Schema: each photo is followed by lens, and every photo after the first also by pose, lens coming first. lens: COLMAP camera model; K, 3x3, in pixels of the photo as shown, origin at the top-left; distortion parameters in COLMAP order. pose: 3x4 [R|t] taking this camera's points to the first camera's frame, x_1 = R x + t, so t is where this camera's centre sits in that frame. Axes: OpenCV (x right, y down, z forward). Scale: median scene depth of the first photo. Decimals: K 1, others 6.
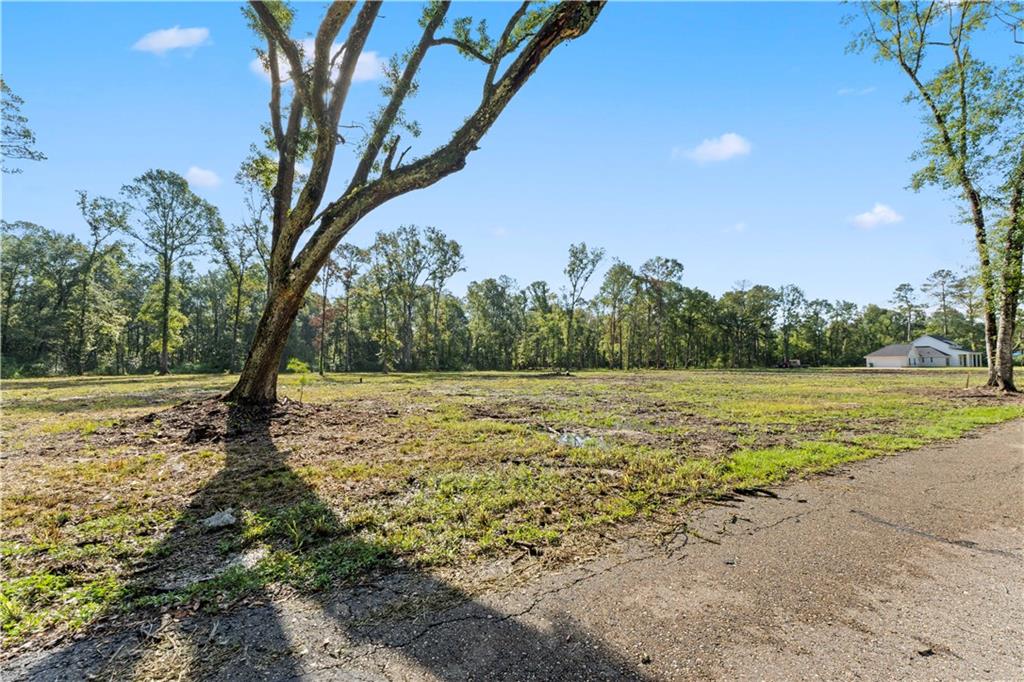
lens RADIAL K [[405.1, 0, 505.3], [0, 405.1, 343.6], [0, 0, 1]] dist [-0.001687, -0.000177]
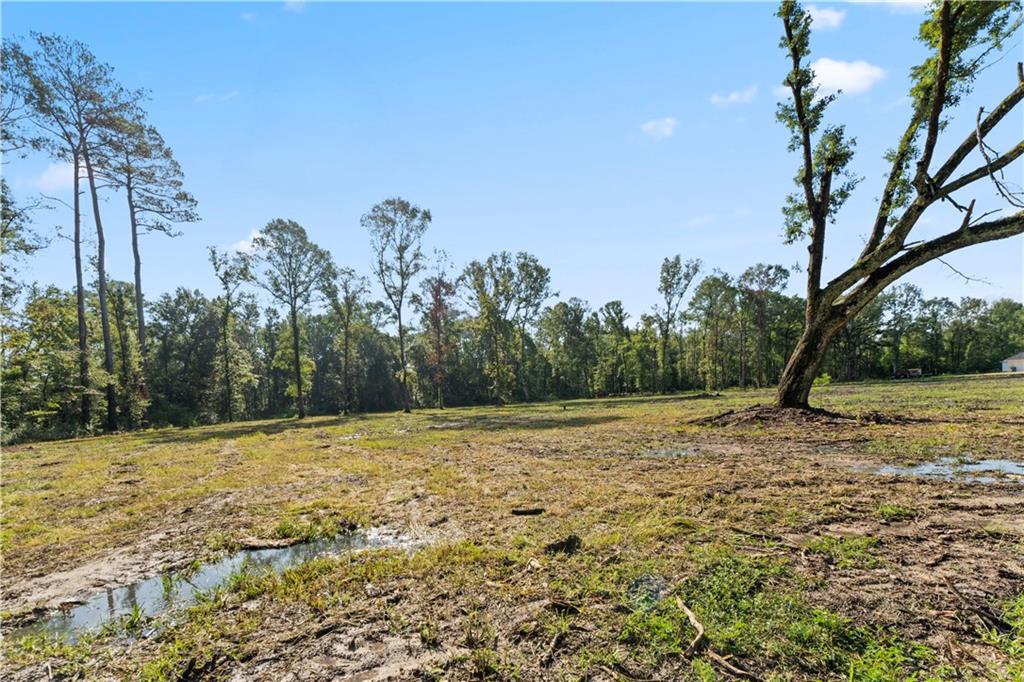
lens RADIAL K [[429.0, 0, 501.0], [0, 429.0, 411.8], [0, 0, 1]] dist [-0.002627, 0.000603]
pose [[0.993620, -0.050374, -0.100903, -0.202040], [0.059323, 0.994375, 0.087746, -0.006227], [0.095916, -0.093172, 0.991019, -0.065176]]
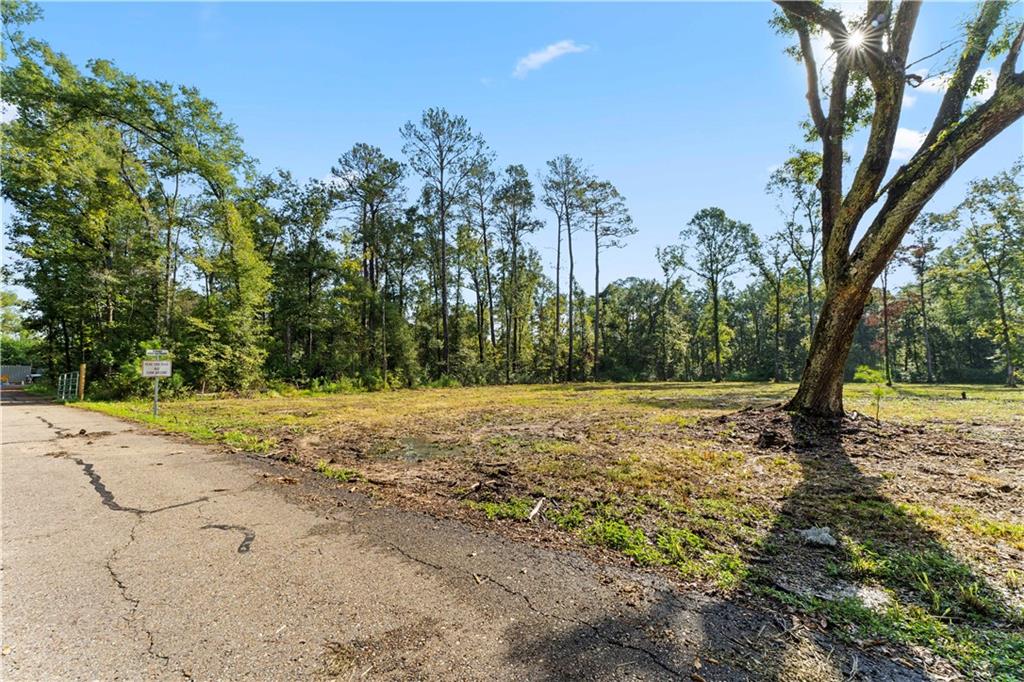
lens RADIAL K [[405.1, 0, 506.2], [0, 405.1, 341.0], [0, 0, 1]] dist [-0.001687, -0.000177]
pose [[0.381547, -0.072643, -0.921491, -0.002774], [0.047590, 0.997129, -0.058901, -0.000151], [0.923124, -0.021380, 0.383909, -0.001509]]
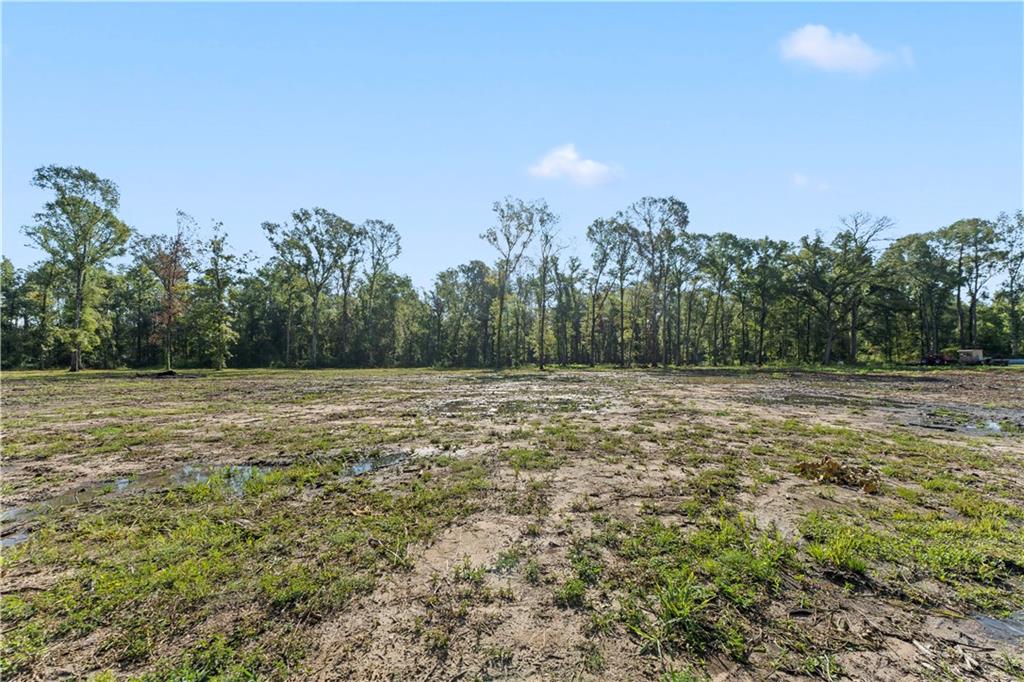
lens RADIAL K [[405.1, 0, 517.8], [0, 405.1, 339.6], [0, 0, 1]] dist [-0.001687, -0.000177]
pose [[0.891552, -0.023229, -0.452322, 0.840016], [0.025898, 0.999665, -0.000291, 0.024152], [0.452177, -0.011455, 0.891855, 0.531378]]
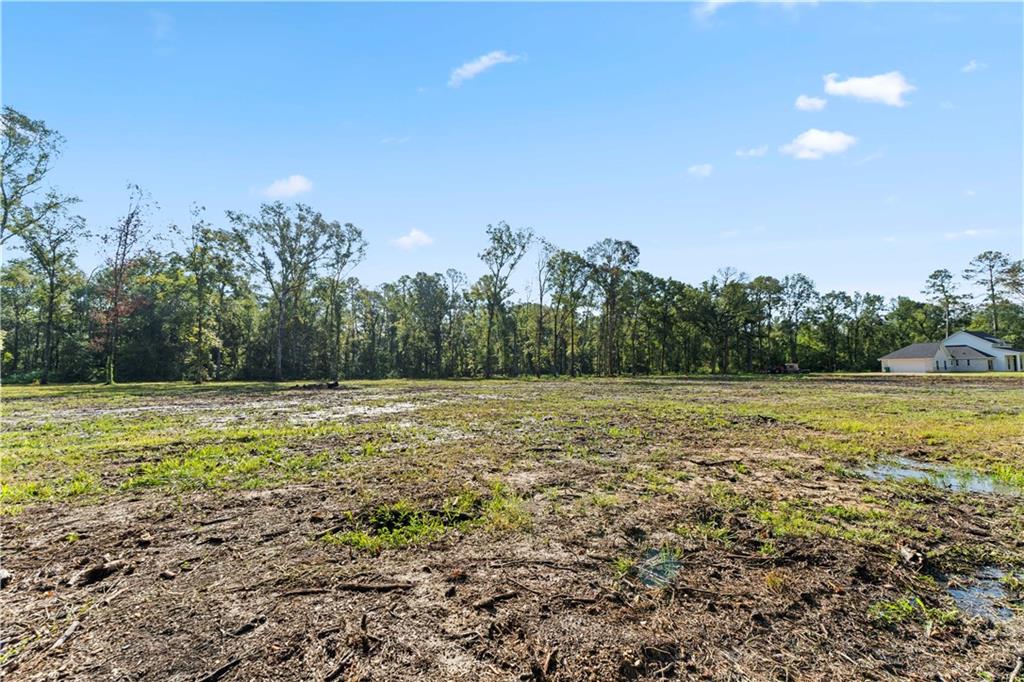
lens RADIAL K [[405.1, 0, 508.0], [0, 405.1, 347.0], [0, 0, 1]] dist [-0.001687, -0.000177]
pose [[0.997597, -0.007422, -0.068884, 0.398145], [0.007149, 0.999966, -0.004205, 0.012312], [0.068913, 0.003702, 0.997616, 0.291832]]
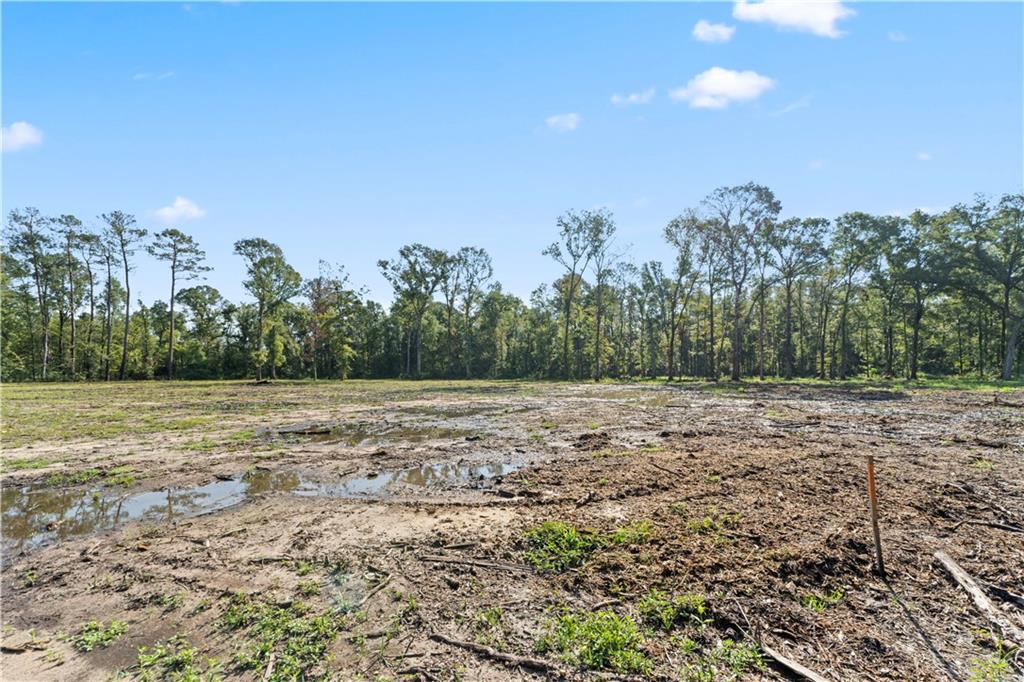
lens RADIAL K [[405.1, 0, 510.9], [0, 405.1, 364.5], [0, 0, 1]] dist [-0.001687, -0.000177]
pose [[0.654660, -0.014824, -0.755778, 1.066144], [0.043923, 0.998864, 0.018455, 0.029100], [0.754647, -0.045278, 0.654567, 0.646192]]
